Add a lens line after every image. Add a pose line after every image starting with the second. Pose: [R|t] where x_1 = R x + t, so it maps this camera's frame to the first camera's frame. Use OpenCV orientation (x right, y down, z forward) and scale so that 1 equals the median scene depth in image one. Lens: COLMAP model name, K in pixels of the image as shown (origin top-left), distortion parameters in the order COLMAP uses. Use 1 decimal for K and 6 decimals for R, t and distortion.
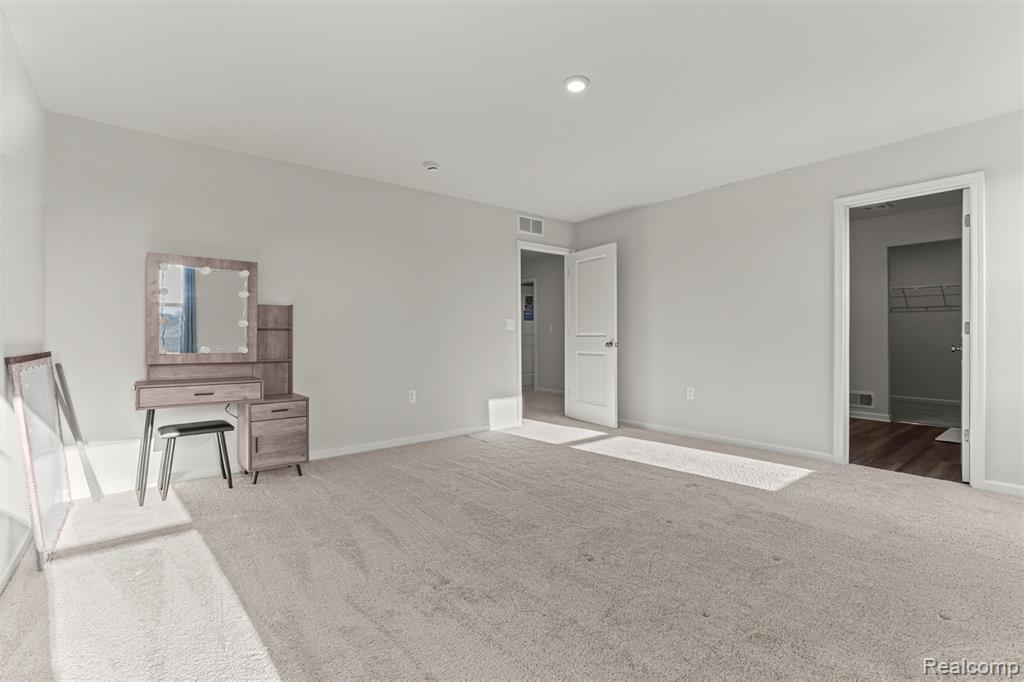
lens RADIAL K [[468.8, 0, 513.4], [0, 468.8, 348.4], [0, 0, 1]] dist [-0.001760, 0.000127]
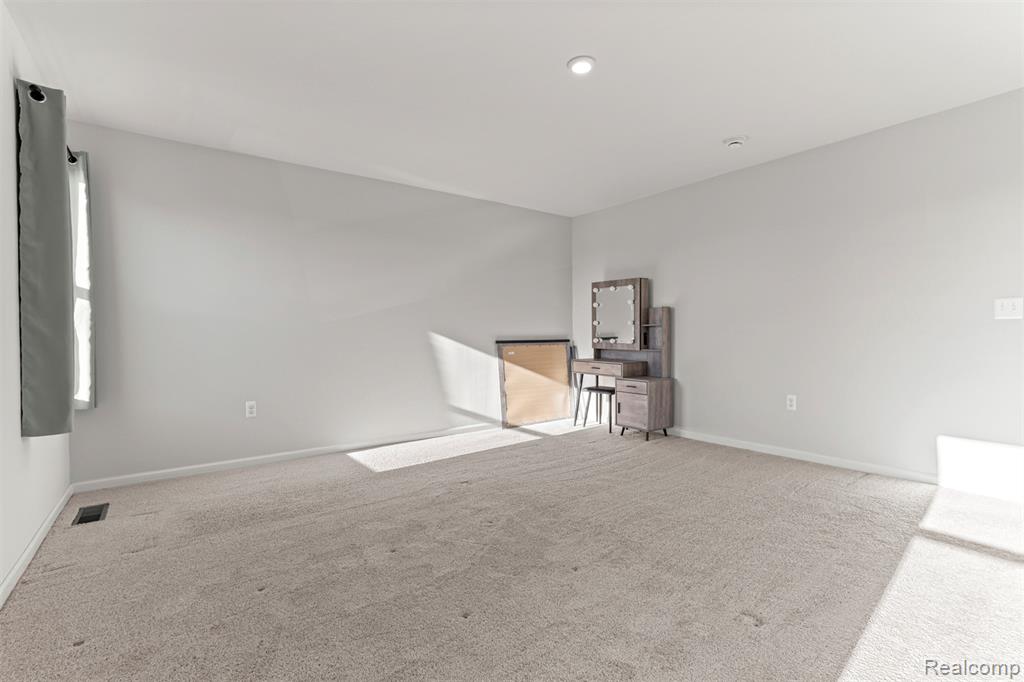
lens RADIAL K [[468.8, 0, 513.4], [0, 468.8, 348.4], [0, 0, 1]] dist [-0.001760, 0.000127]
pose [[-0.035341, 0.038914, -0.998617, 0.855289], [-0.020104, 0.999012, 0.039641, -0.024459], [0.999173, 0.021477, -0.034524, 0.700759]]
